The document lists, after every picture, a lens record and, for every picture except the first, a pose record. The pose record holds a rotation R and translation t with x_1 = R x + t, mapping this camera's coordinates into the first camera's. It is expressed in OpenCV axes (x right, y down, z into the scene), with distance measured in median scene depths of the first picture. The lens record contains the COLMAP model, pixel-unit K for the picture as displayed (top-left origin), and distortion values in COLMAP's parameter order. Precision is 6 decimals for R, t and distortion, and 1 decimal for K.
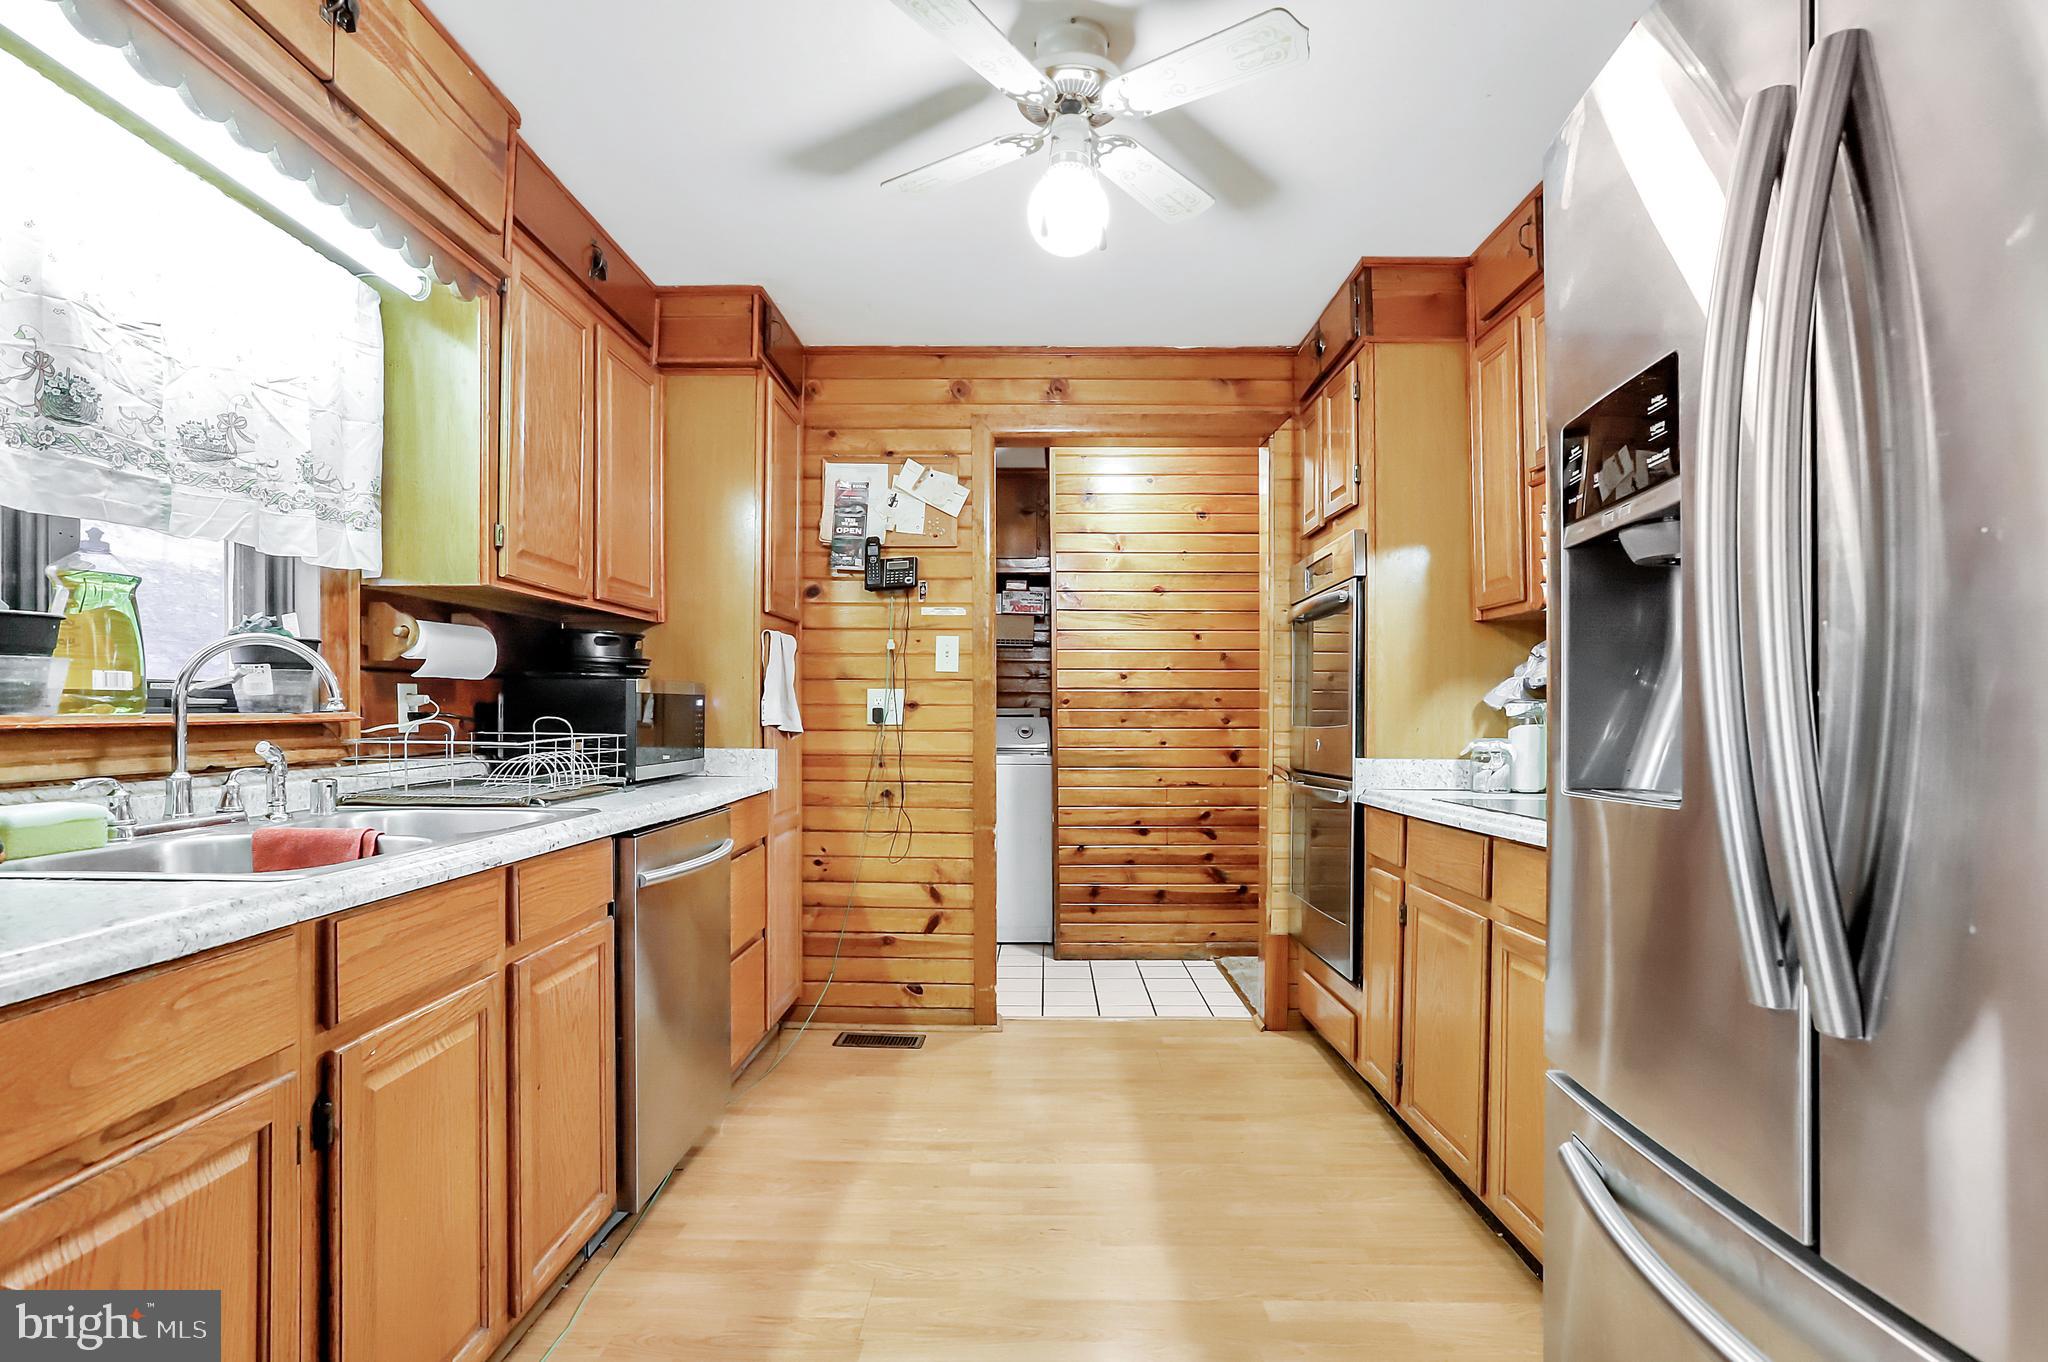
lens RADIAL K [[1025.8, 0, 1022.5], [0, 1025.8, 714.8], [0, 0, 1]] dist [-0.009390, 0.005502]
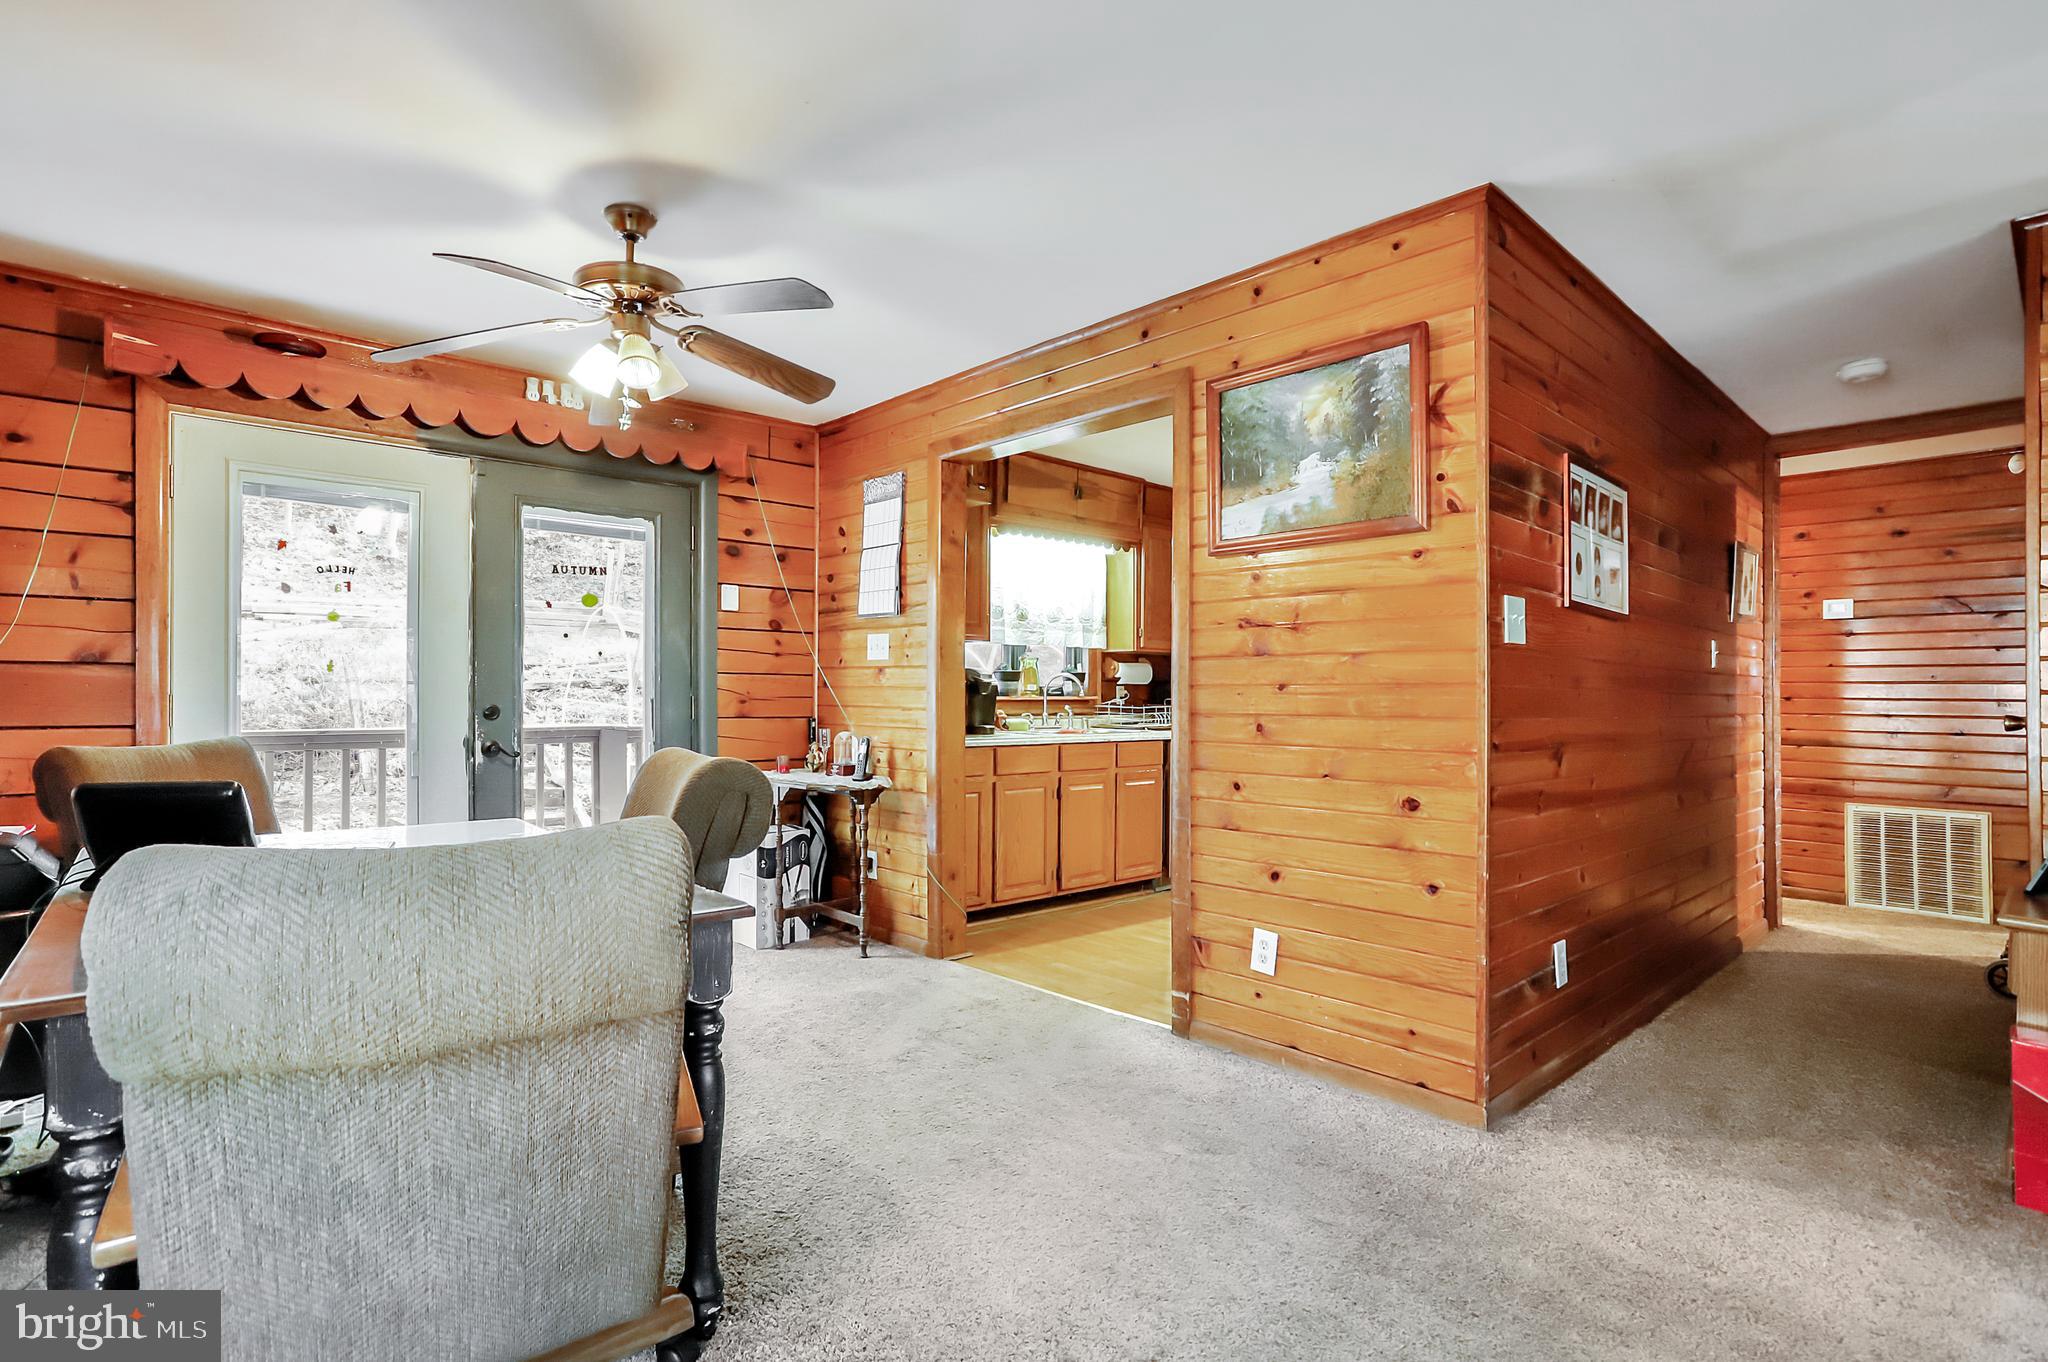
lens RADIAL K [[1025.8, 0, 1026.8], [0, 1025.8, 689.2], [0, 0, 1]] dist [-0.009390, 0.005502]
pose [[0.689459, -0.007164, -0.724290, 1.313528], [-0.002826, 0.999917, -0.012580, 0.014299], [0.724320, 0.010720, 0.689381, -1.154323]]
